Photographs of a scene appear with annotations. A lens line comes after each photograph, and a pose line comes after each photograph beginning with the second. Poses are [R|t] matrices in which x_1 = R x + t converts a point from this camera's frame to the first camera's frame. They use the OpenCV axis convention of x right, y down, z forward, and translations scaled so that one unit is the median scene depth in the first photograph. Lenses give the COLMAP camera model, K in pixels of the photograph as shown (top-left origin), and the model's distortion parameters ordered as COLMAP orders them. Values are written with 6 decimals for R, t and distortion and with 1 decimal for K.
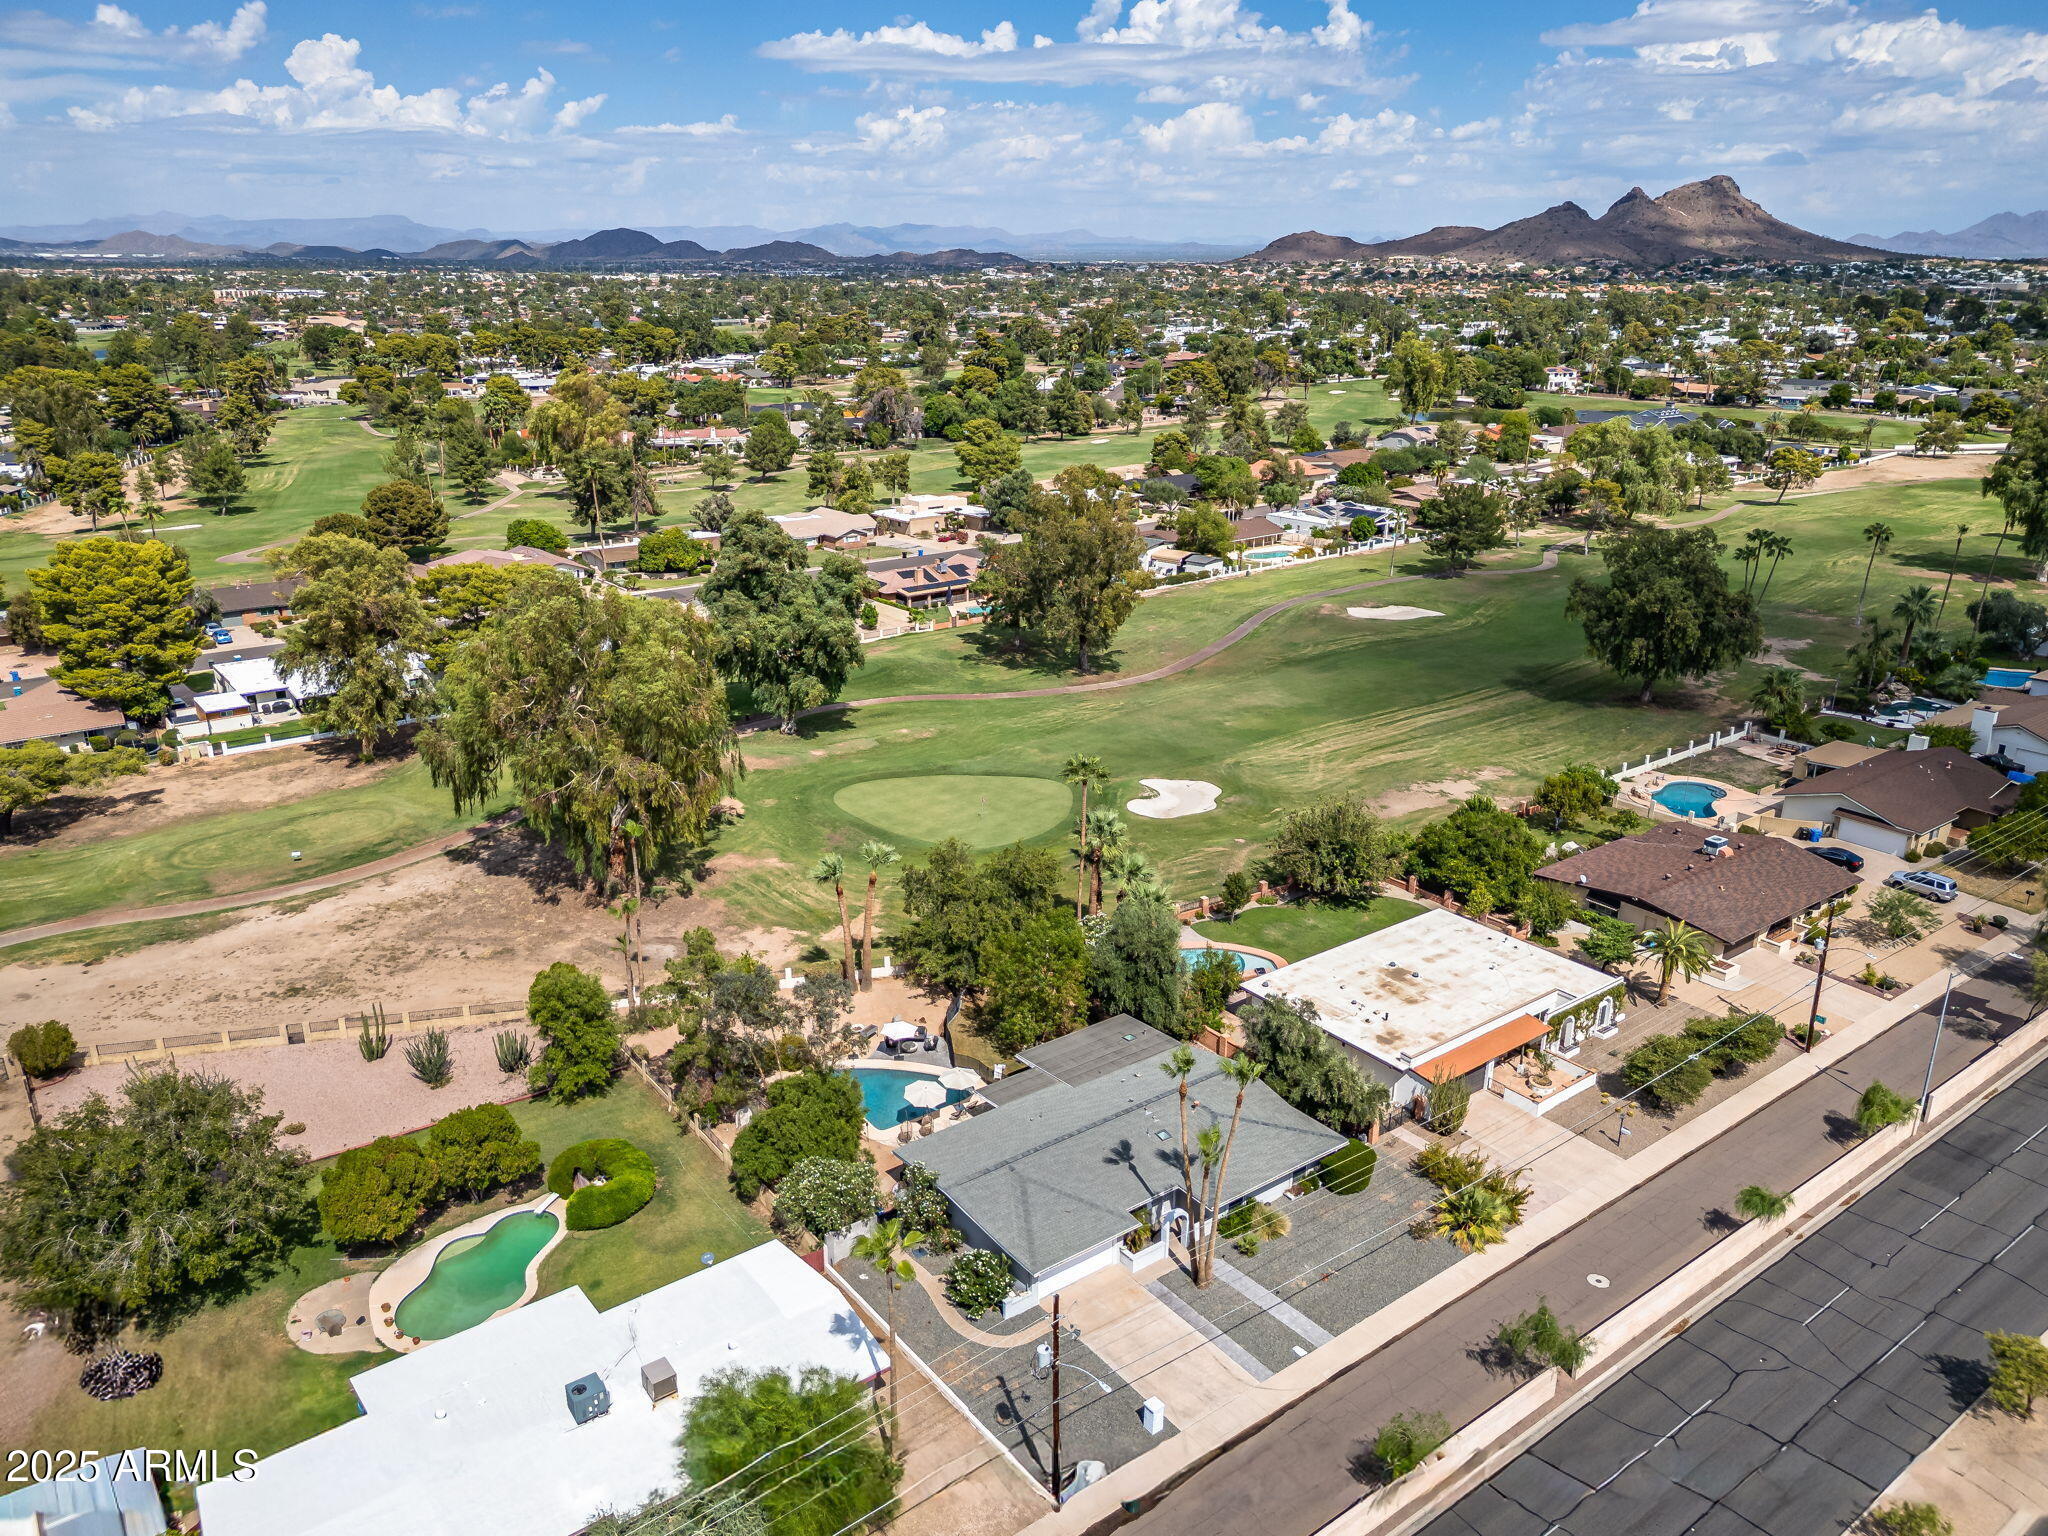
lens RADIAL K [[1471.3, 0, 1024.0], [0, 1471.3, 768.0], [0, 0, 1]] dist [0.085670, -0.065956]
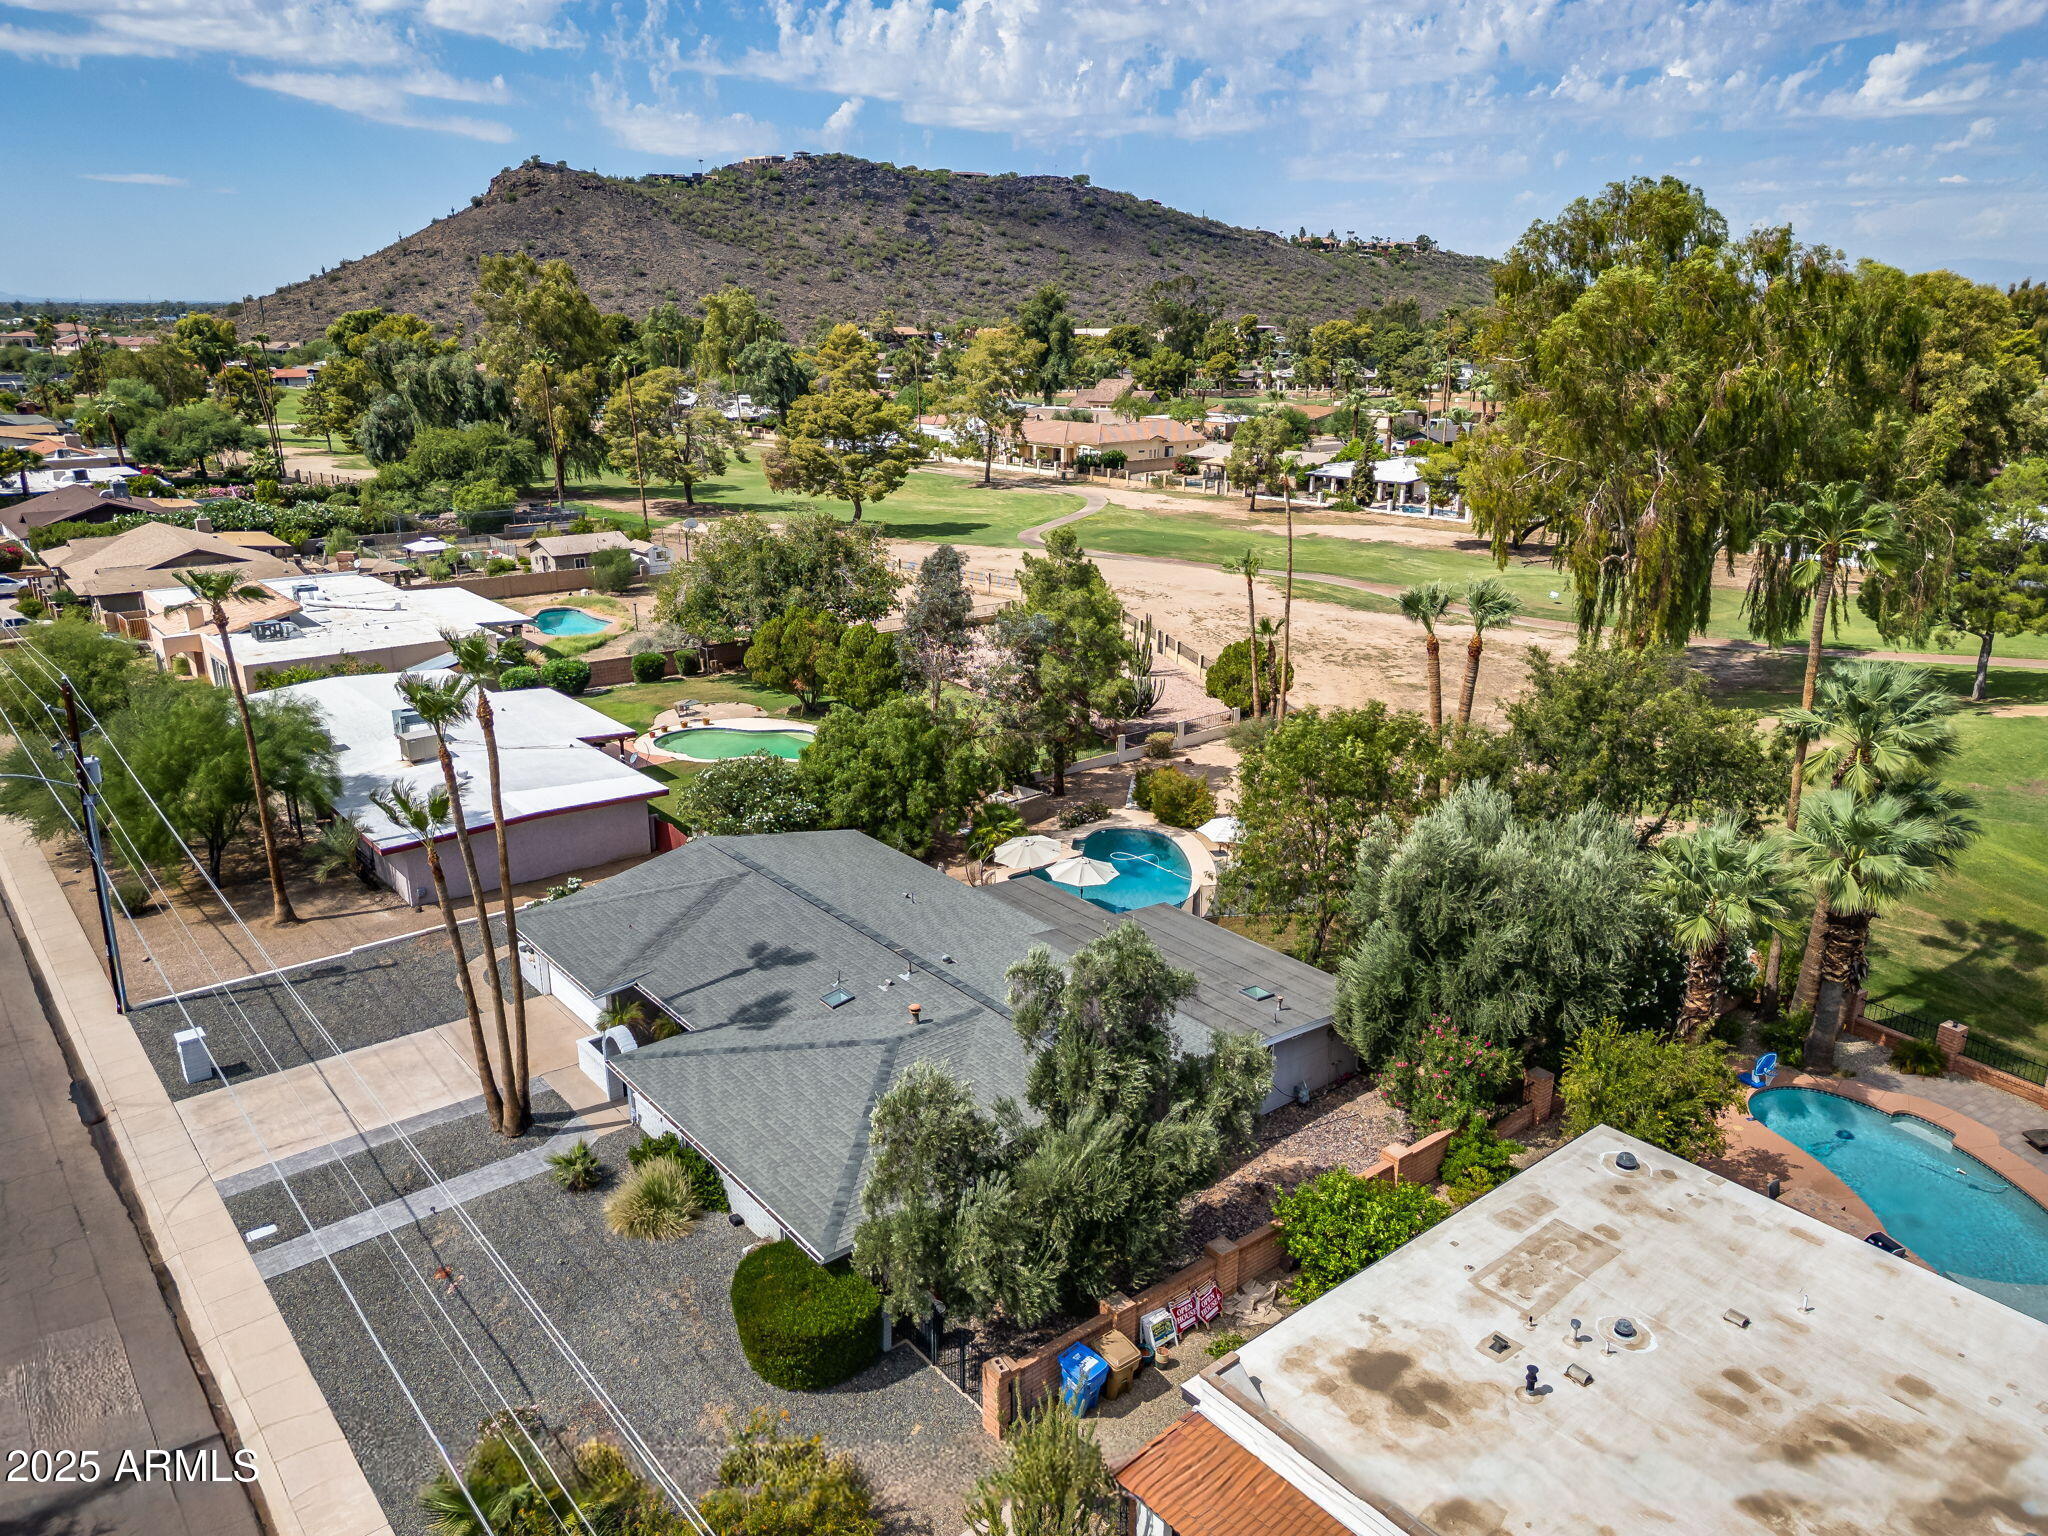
lens RADIAL K [[1448.2, 0, 1016.9], [0, 1448.2, 765.7], [0, 0, 1]] dist [0.036852, -0.002266]
pose [[0.033040, 0.297529, -0.954141, 0.274708], [-0.321434, 0.907106, 0.271731, 0.014330], [0.946355, 0.297716, 0.125607, 0.504443]]
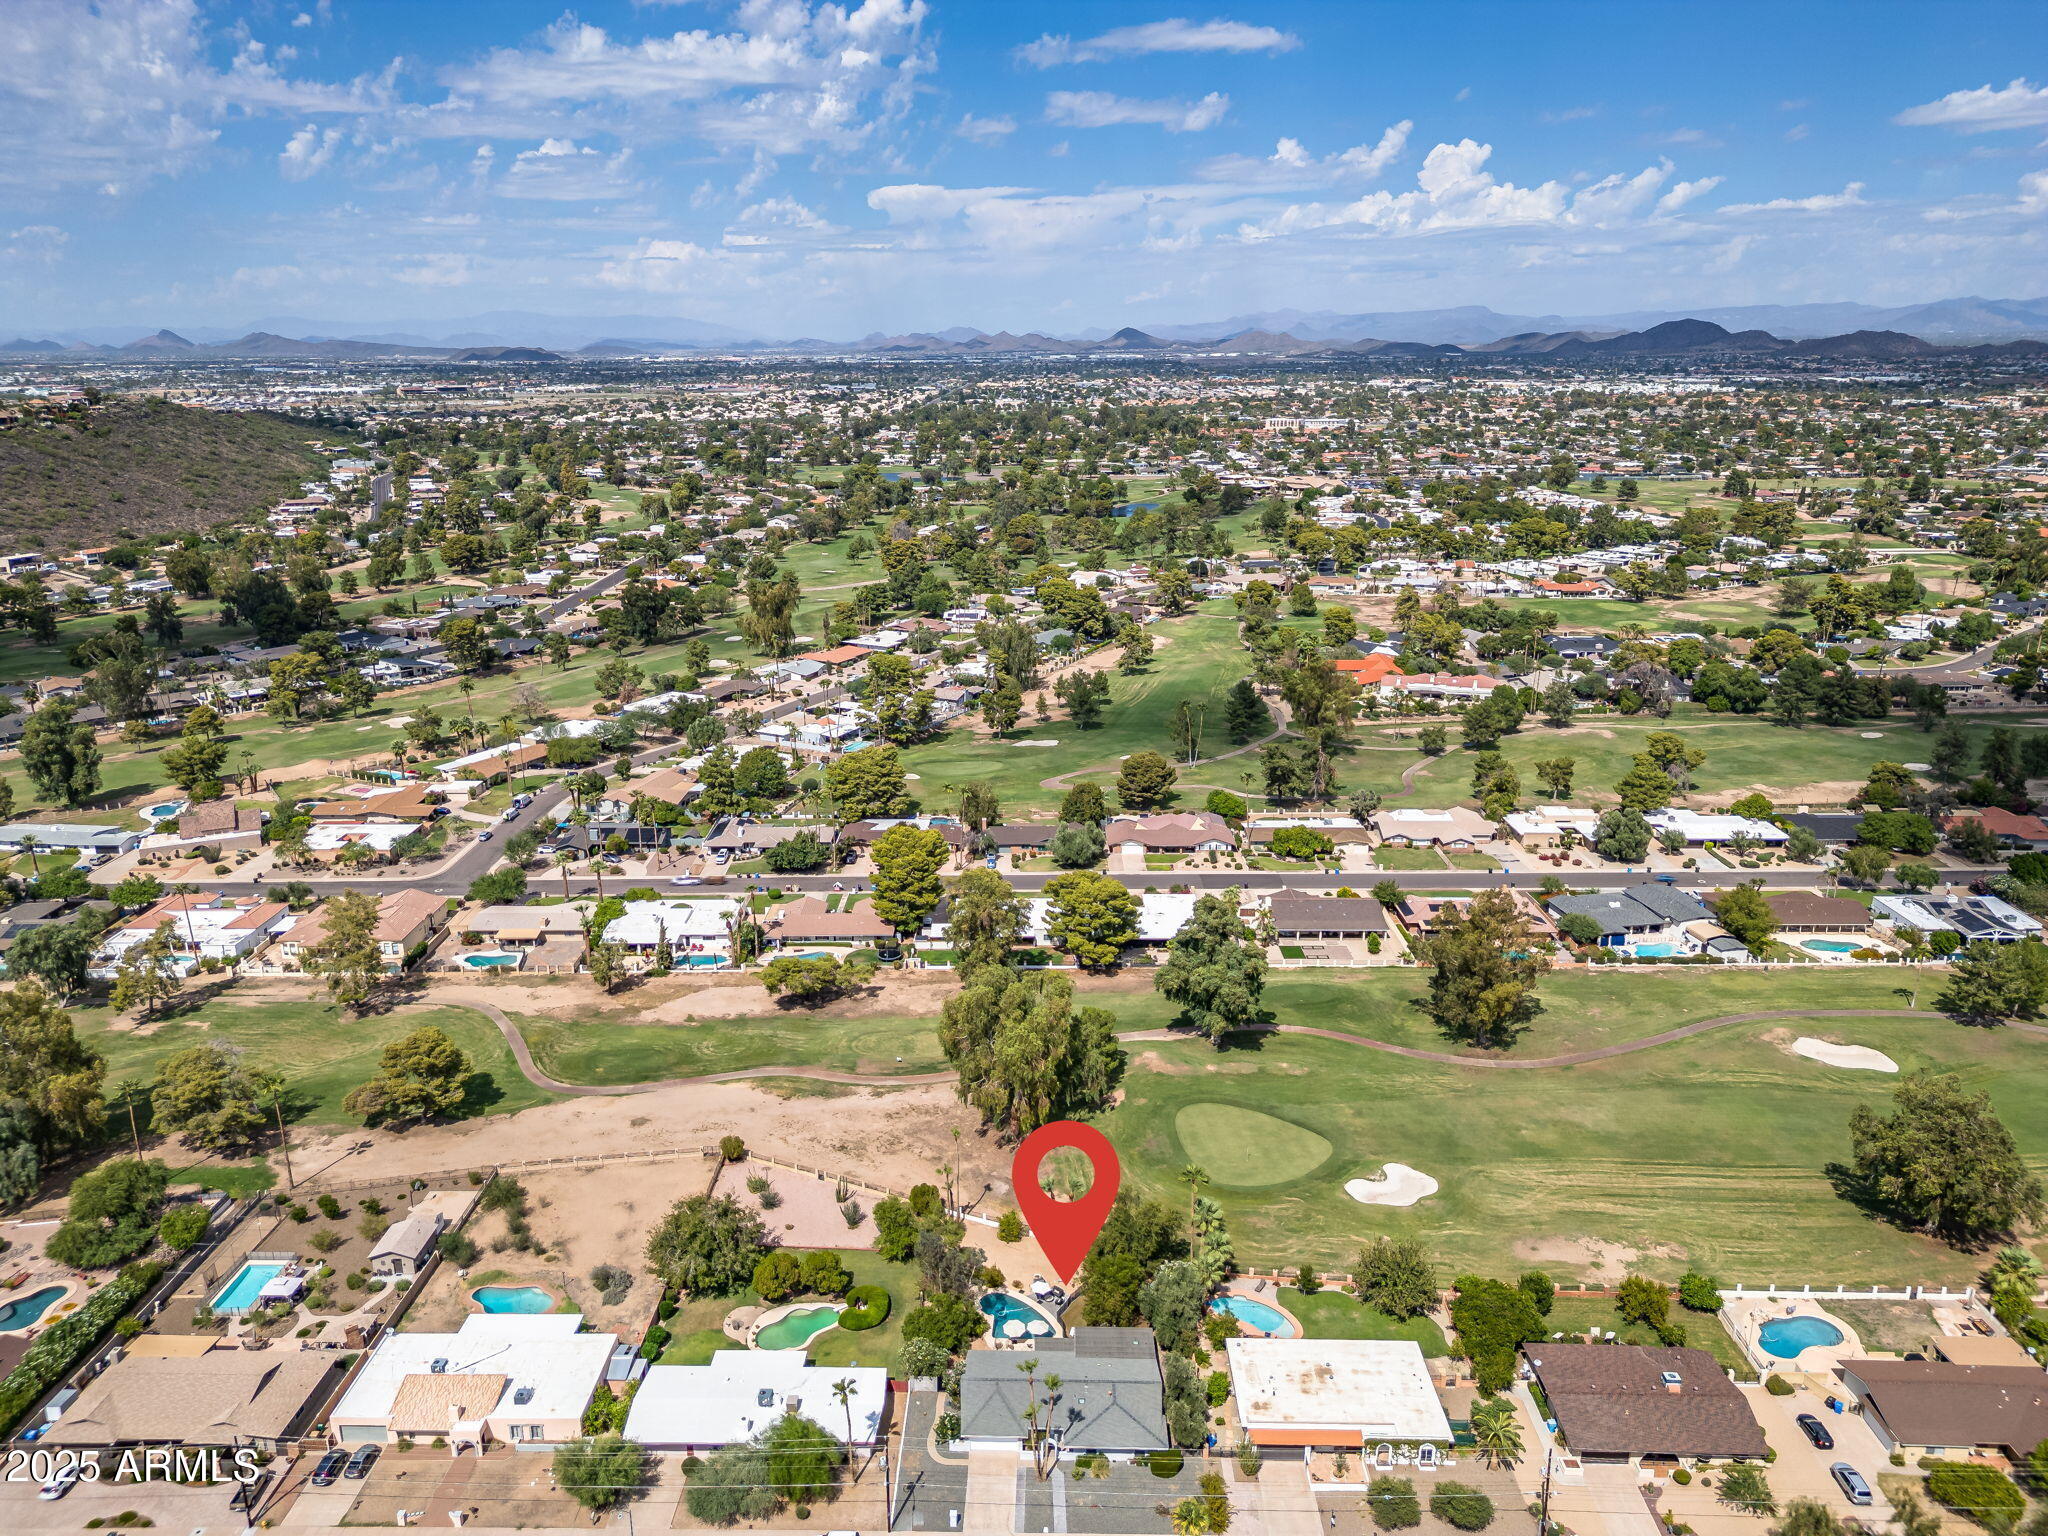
lens RADIAL K [[1448.2, 0, 1016.9], [0, 1448.2, 765.7], [0, 0, 1]] dist [0.036852, -0.002266]
pose [[0.784158, 0.168414, -0.597272, 0.519702], [-0.195350, 0.980530, 0.020008, -0.293602], [0.589012, 0.100987, 0.801789, -0.320987]]
